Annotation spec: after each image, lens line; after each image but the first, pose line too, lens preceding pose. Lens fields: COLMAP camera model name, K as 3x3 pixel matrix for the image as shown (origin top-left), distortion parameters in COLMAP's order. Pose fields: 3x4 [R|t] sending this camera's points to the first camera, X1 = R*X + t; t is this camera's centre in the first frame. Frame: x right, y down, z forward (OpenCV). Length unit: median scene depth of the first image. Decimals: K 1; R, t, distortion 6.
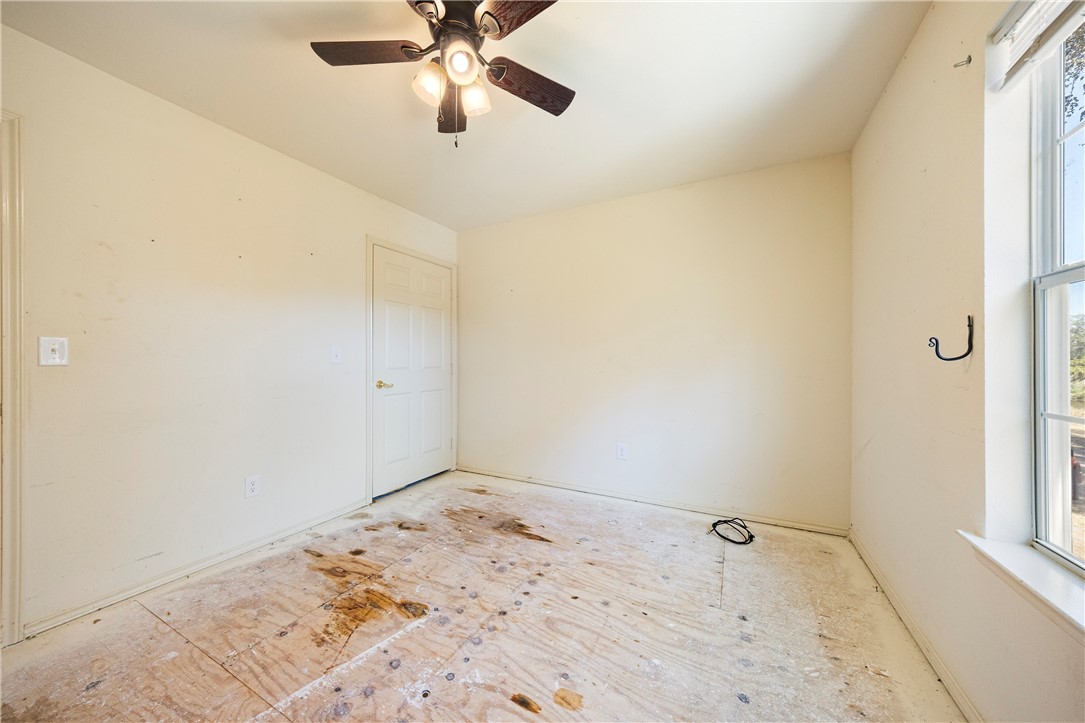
lens RADIAL K [[373.9, 0, 539.7], [0, 373.9, 359.6], [0, 0, 1]] dist [0.001584, -0.000378]
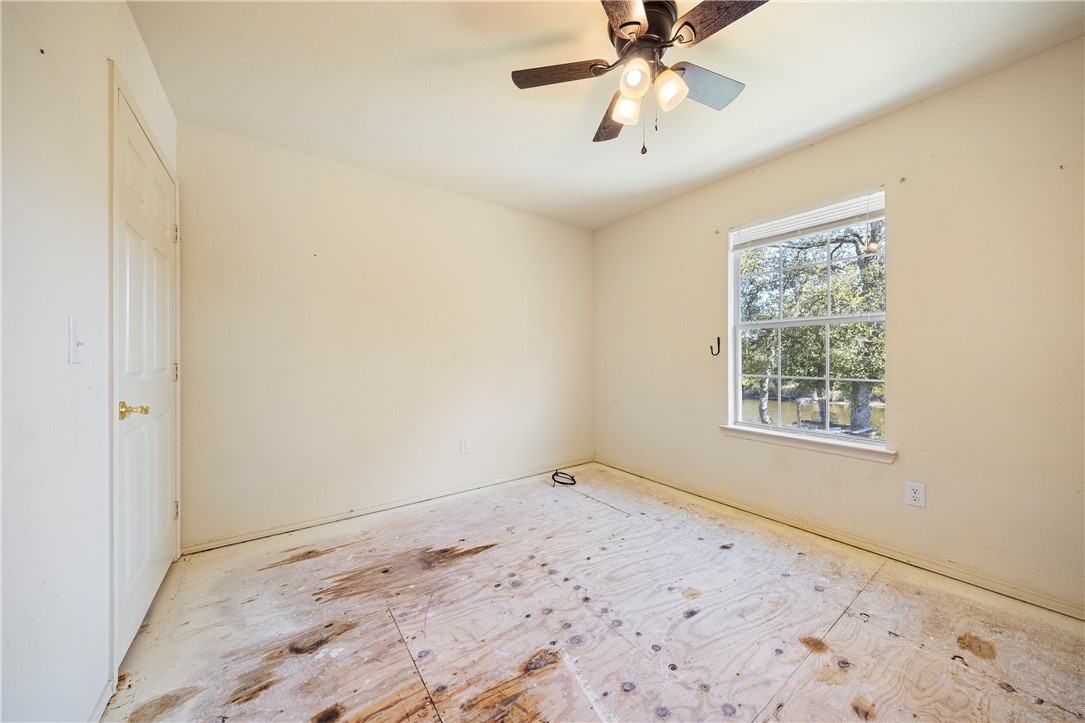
lens RADIAL K [[373.9, 0, 536.3], [0, 373.9, 357.7], [0, 0, 1]] dist [0.001584, -0.000378]
pose [[0.459686, -0.010288, 0.888022, -0.987594], [0.001092, 0.999939, 0.011019, -0.007610], [-0.888081, -0.004096, 0.459669, 0.590638]]
